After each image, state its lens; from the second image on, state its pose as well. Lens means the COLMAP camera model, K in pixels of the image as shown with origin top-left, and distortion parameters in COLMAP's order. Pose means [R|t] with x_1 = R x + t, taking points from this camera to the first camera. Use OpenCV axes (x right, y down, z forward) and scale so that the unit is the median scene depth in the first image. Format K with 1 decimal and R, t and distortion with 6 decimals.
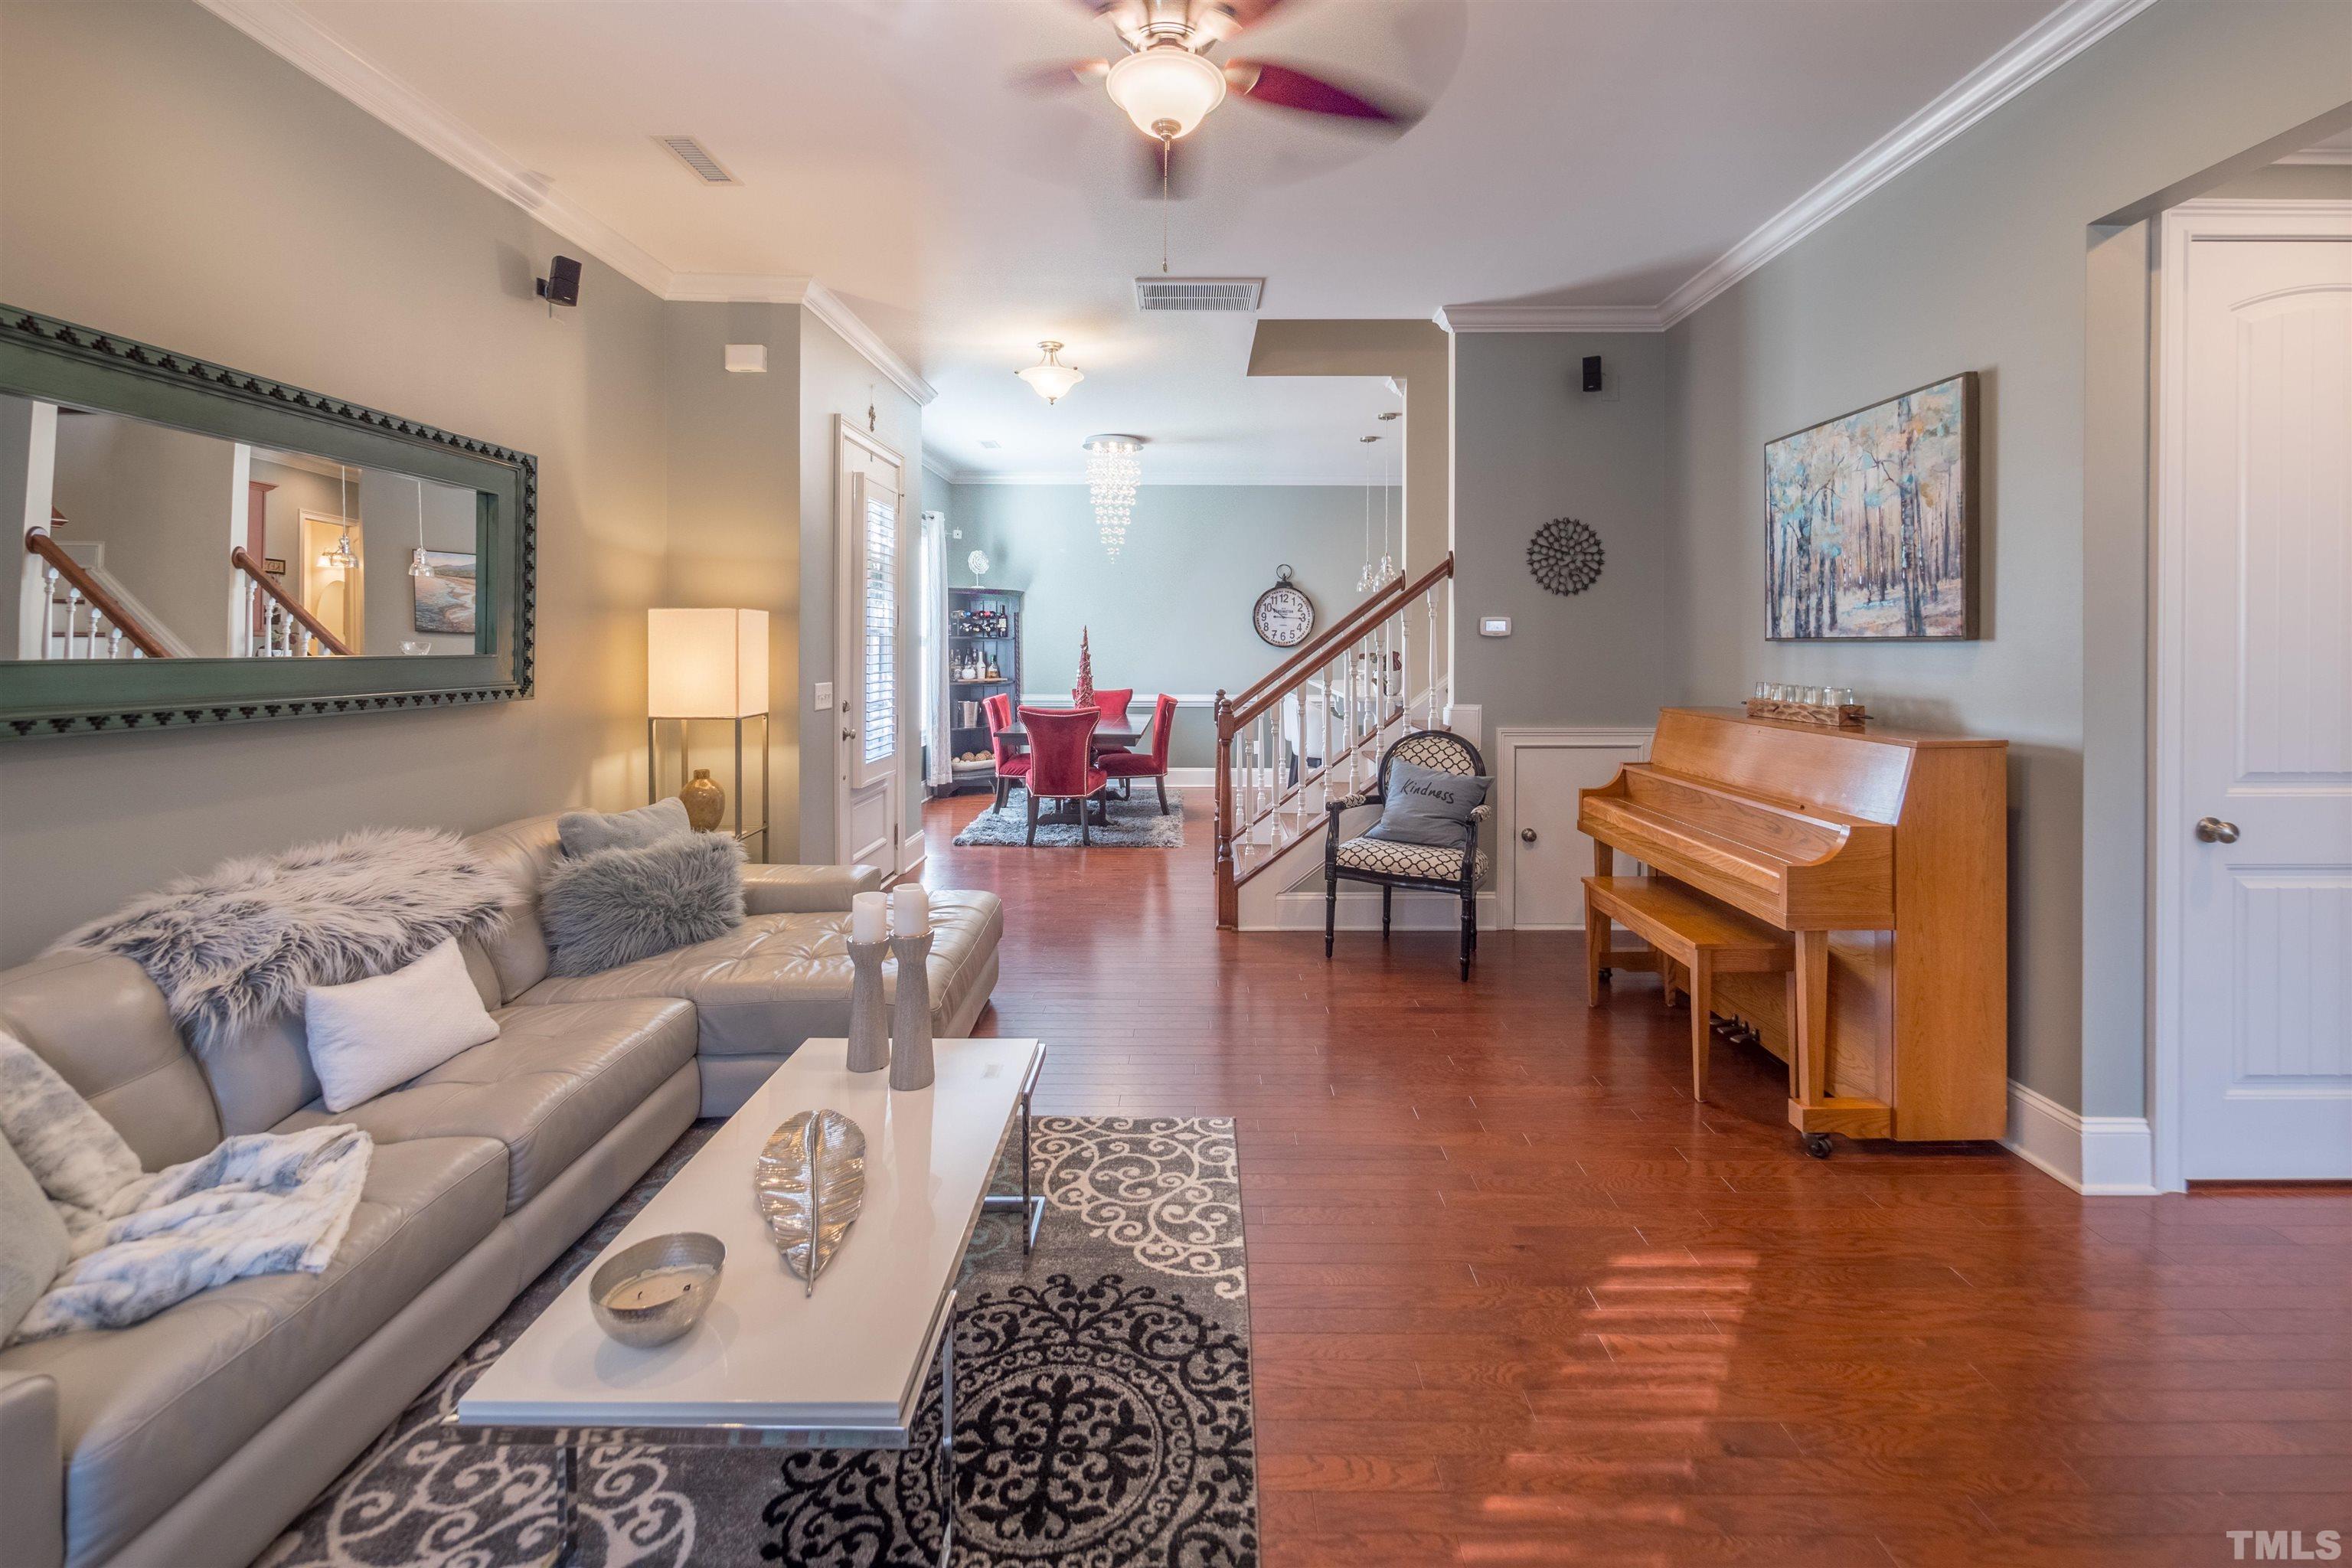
lens RADIAL K [[998.0, 0, 1192.3], [0, 998.0, 638.6], [0, 0, 1]] dist [-0.003582, 0.000478]
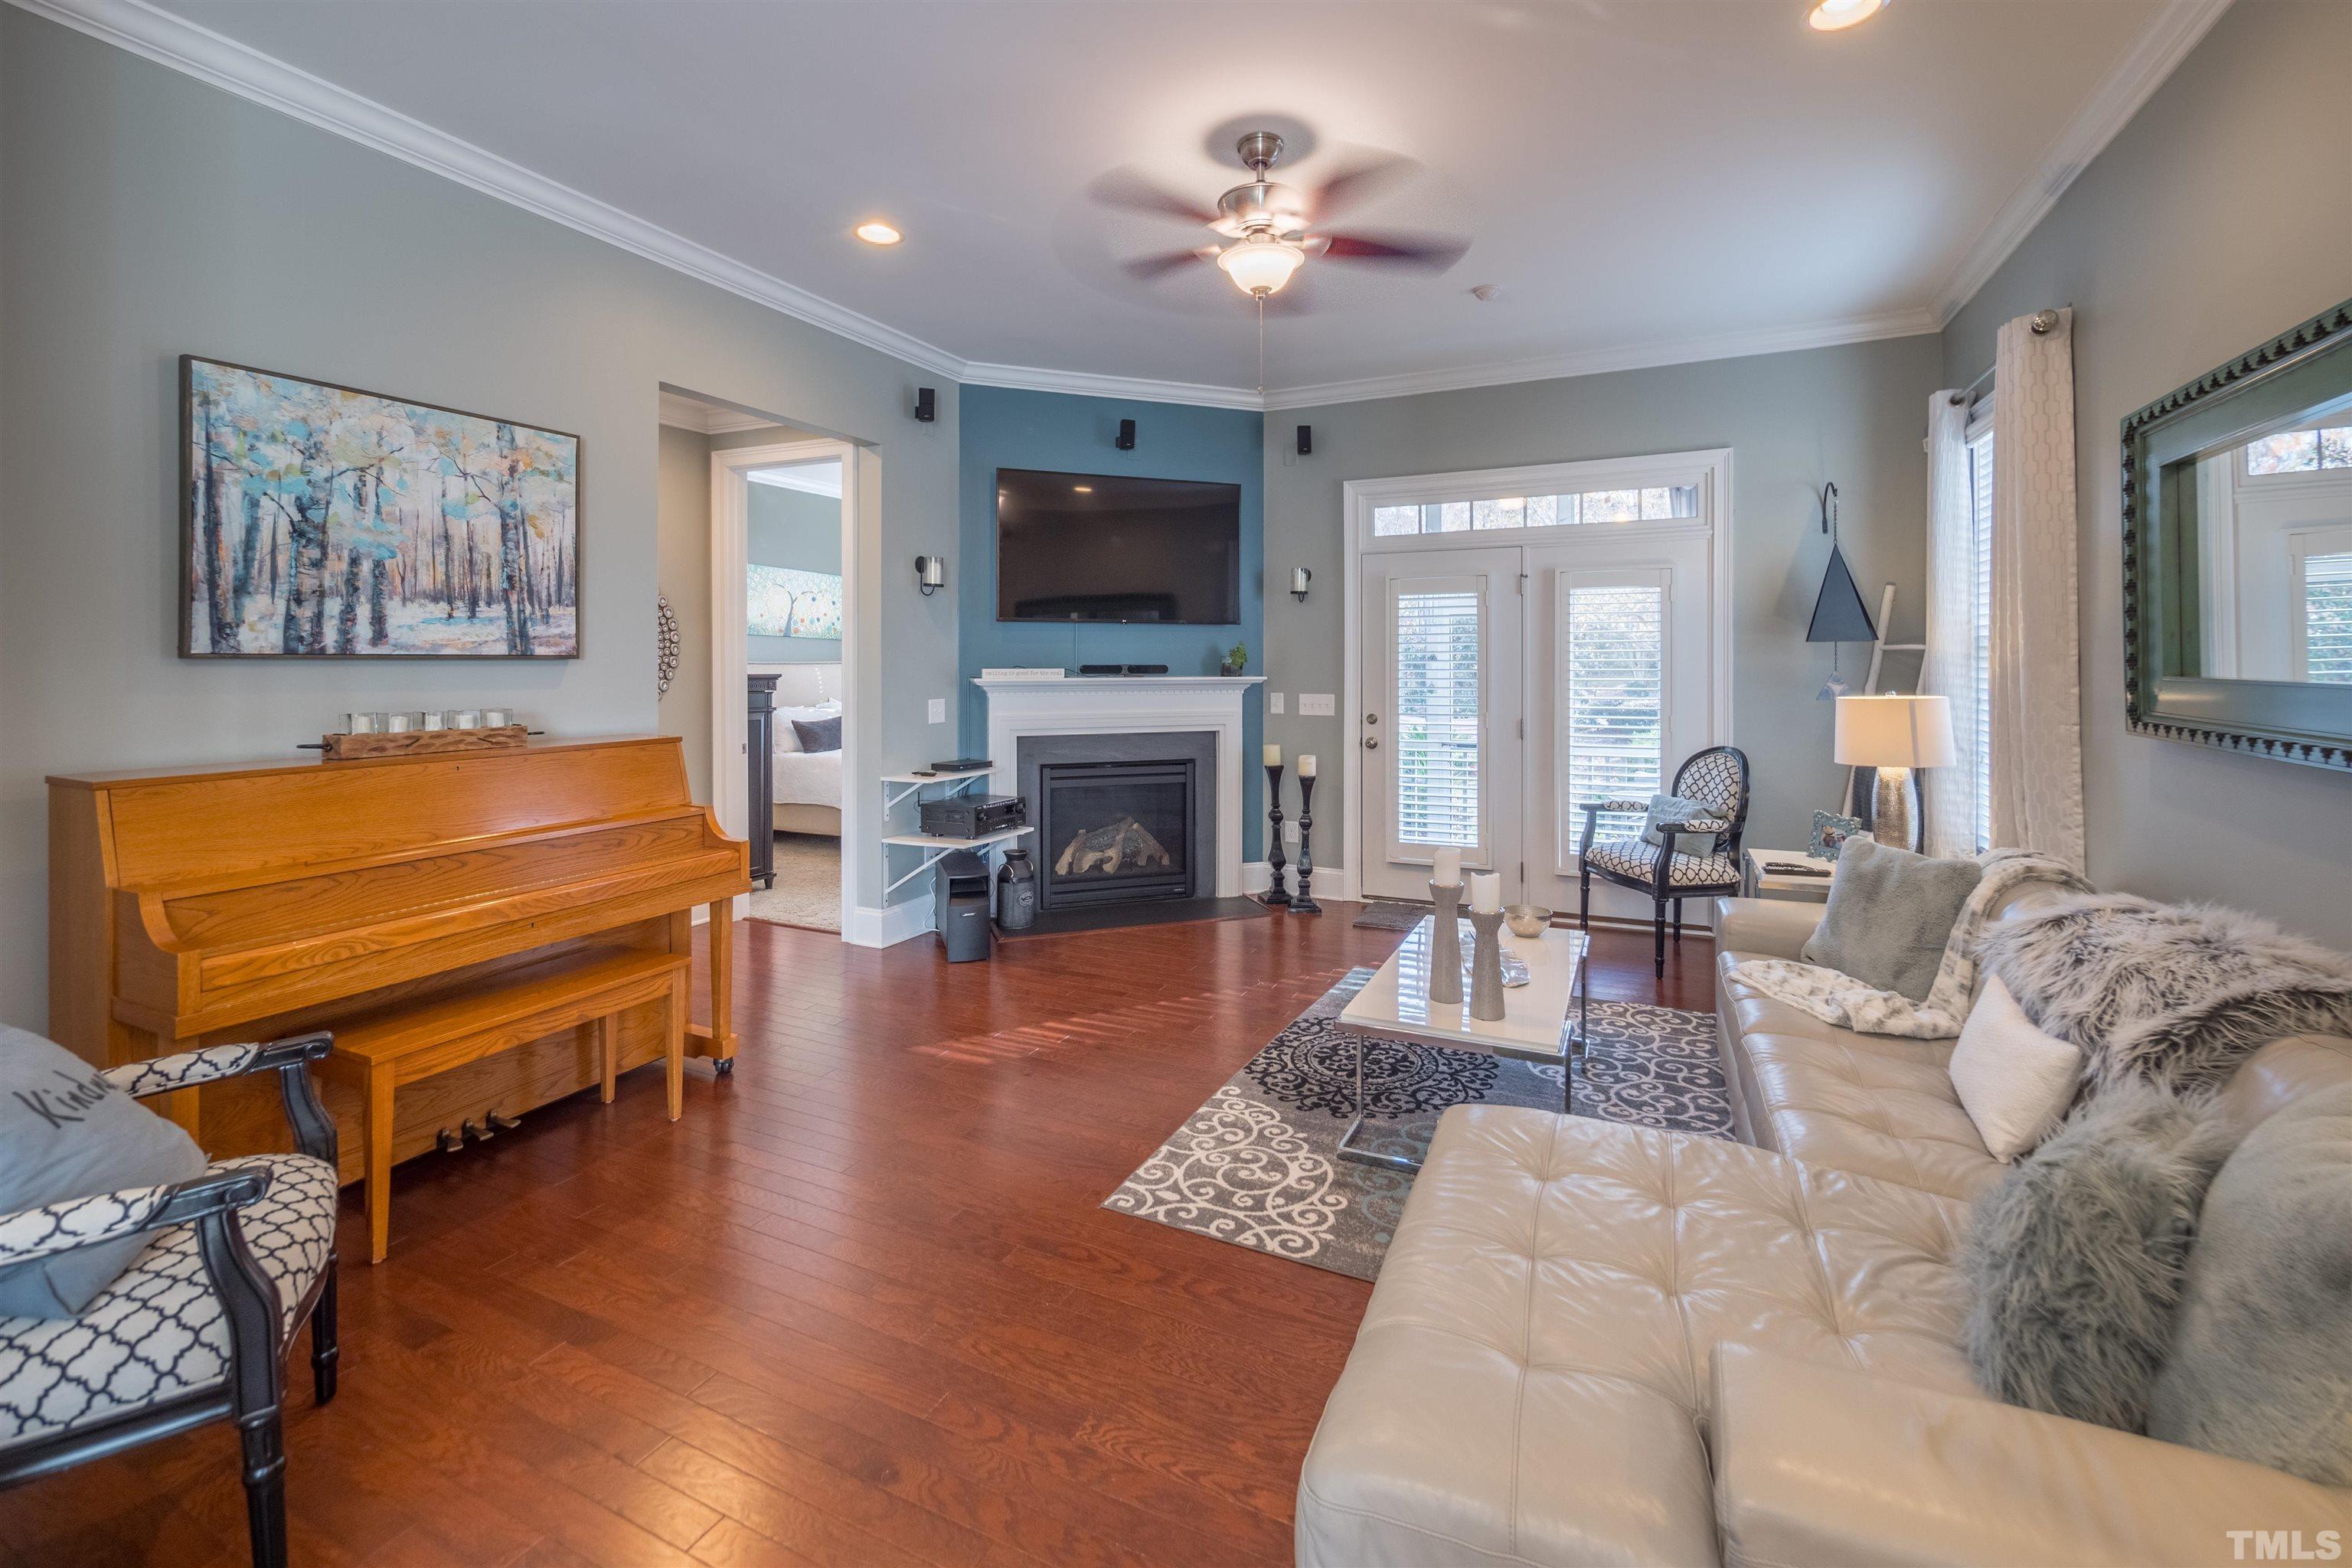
lens RADIAL K [[998.0, 0, 1199.0], [0, 998.0, 665.9], [0, 0, 1]] dist [-0.003582, 0.000478]
pose [[-0.912334, -0.000664, 0.409446, -0.367409], [-0.001651, 0.999997, -0.002057, 0.010231], [-0.409443, -0.002552, -0.912332, 1.646167]]
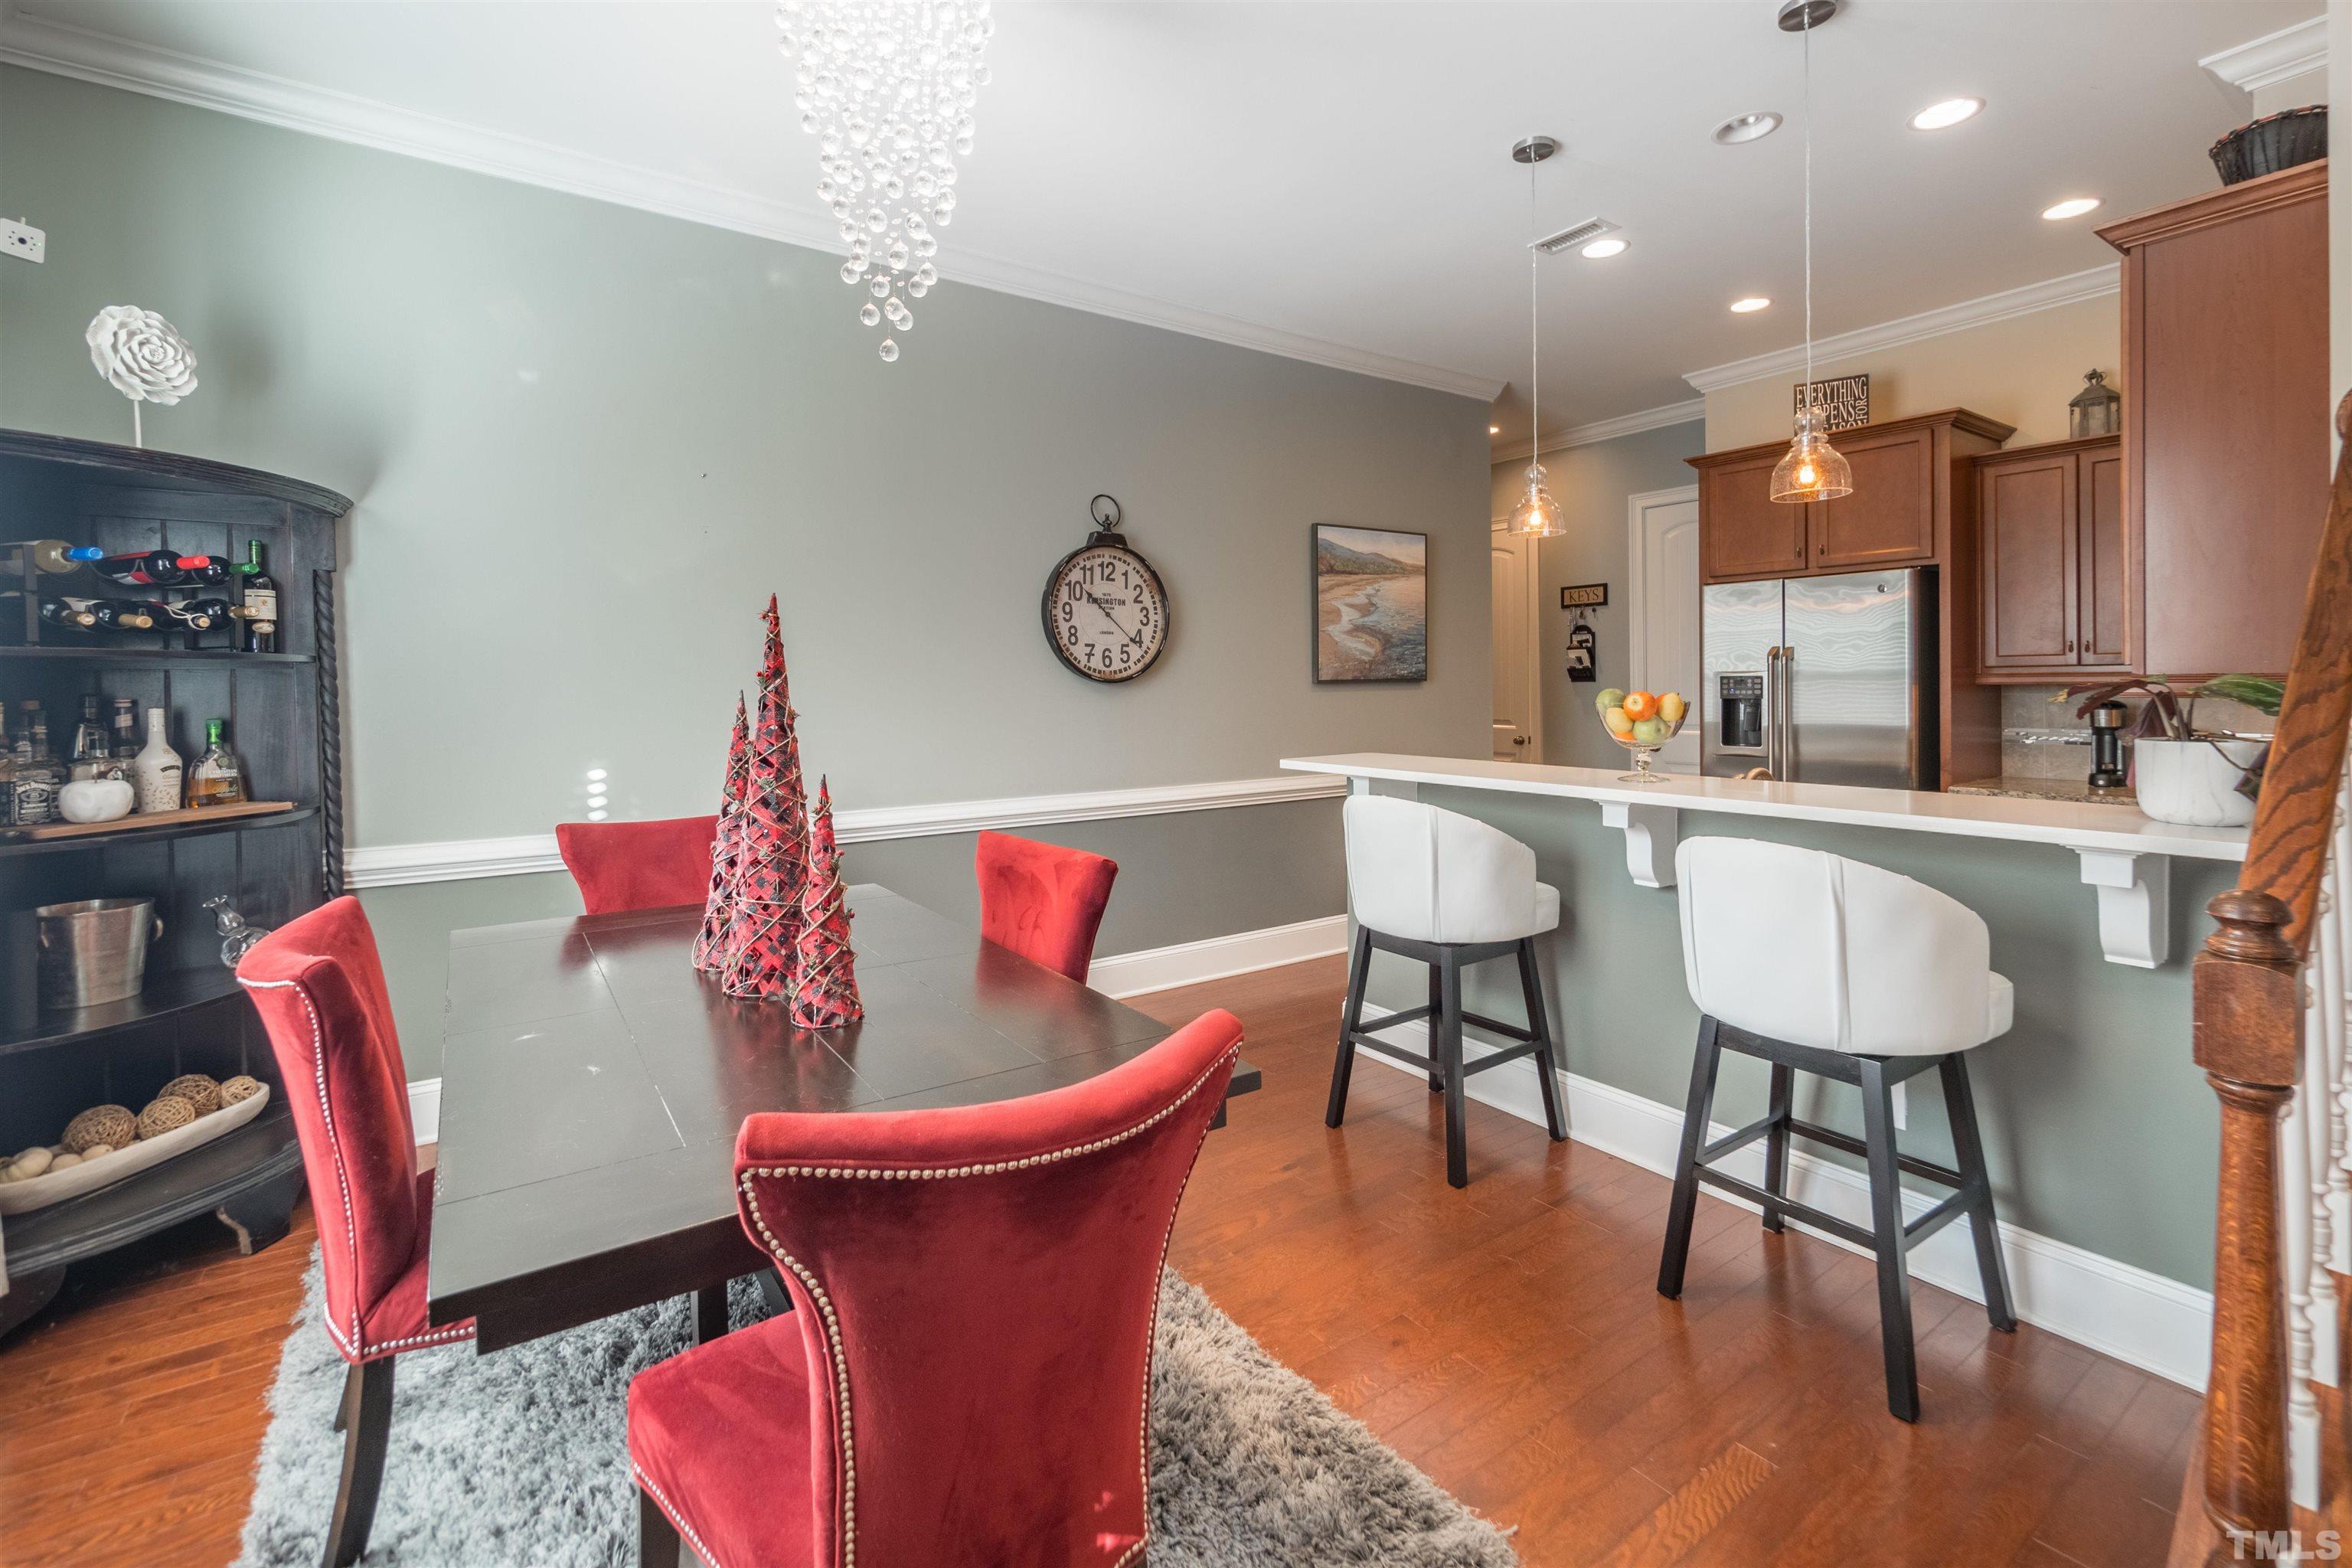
lens RADIAL K [[1030.7, 0, 1178.1], [0, 1030.7, 694.6], [0, 0, 1]] dist [-0.003920, 0.000250]
pose [[0.817658, -0.012403, 0.575571, -0.441063], [0.009282, 0.999922, 0.008362, 0.030293], [-0.575630, -0.001494, 0.817709, 1.862724]]
